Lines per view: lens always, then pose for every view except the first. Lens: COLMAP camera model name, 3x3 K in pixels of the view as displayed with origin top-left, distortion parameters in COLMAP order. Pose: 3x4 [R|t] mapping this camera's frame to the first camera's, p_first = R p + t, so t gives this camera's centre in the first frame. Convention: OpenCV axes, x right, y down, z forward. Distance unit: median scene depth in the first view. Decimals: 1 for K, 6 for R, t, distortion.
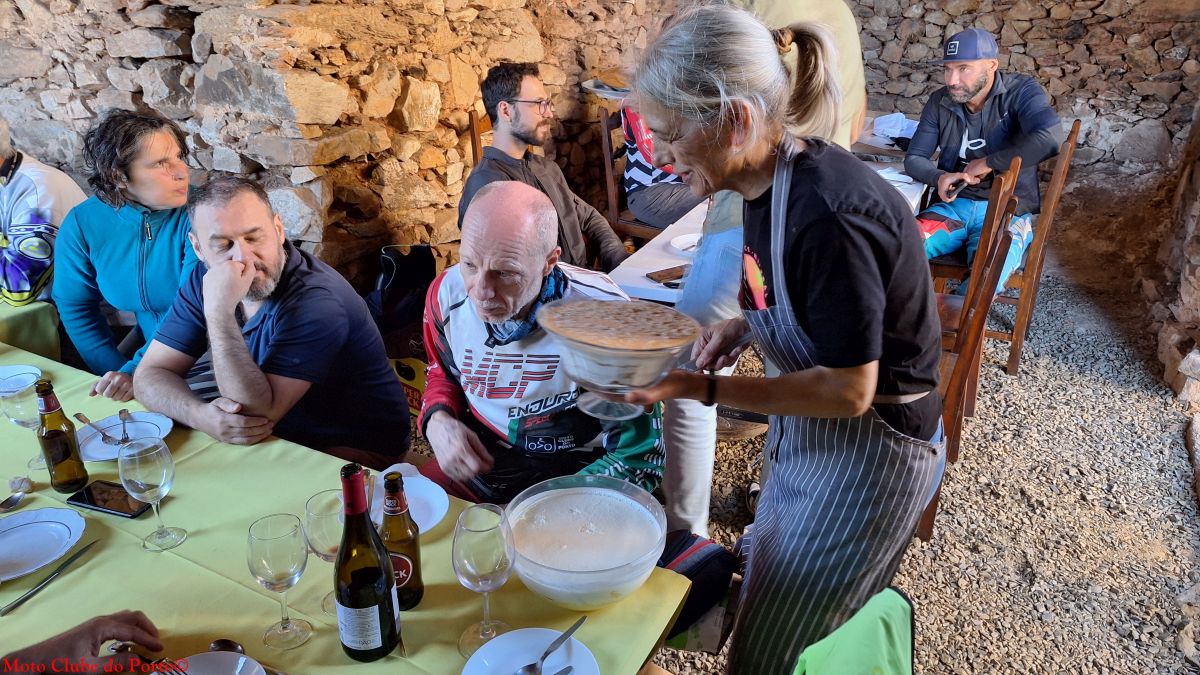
lens RADIAL K [[830.0, 0, 600.0], [0, 830.0, 337.5], [0, 0, 1]] dist [0.058654, -0.080452]
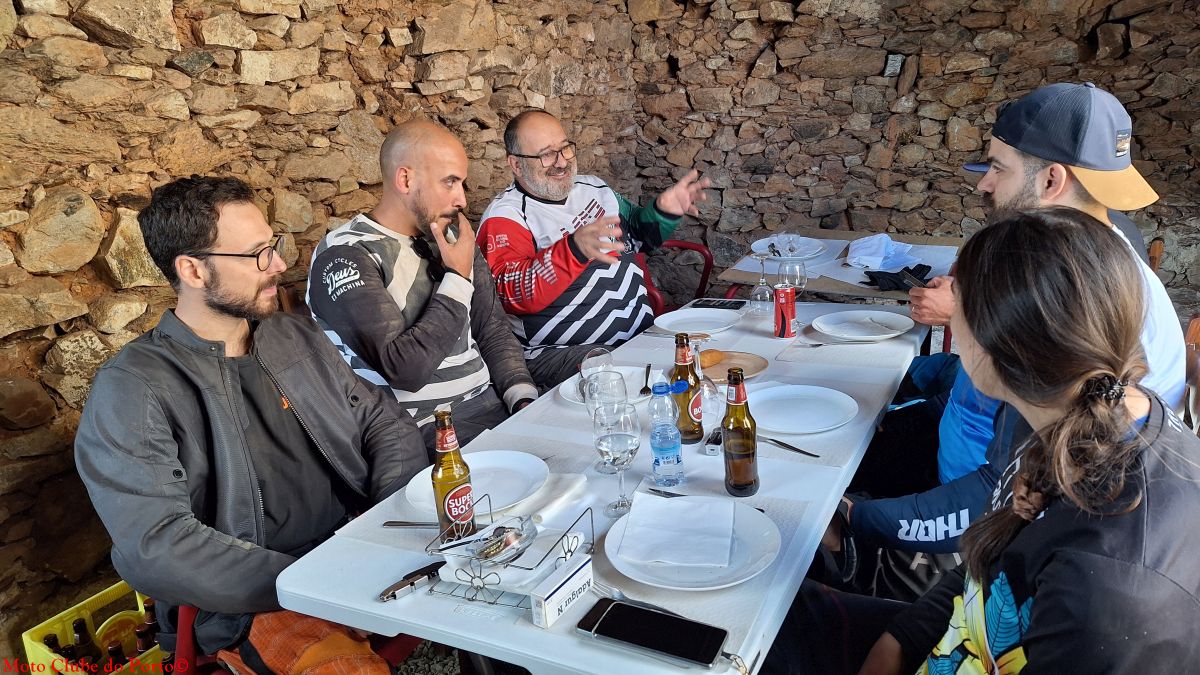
lens RADIAL K [[818.5, 0, 601.5], [0, 818.5, 348.5], [0, 0, 1]] dist [0.078270, -0.119928]
pose [[0.998809, -0.029243, -0.039066, 0.128200], [0.024110, 0.991746, -0.125934, -0.080068], [0.042426, 0.124842, 0.991269, 0.275861]]
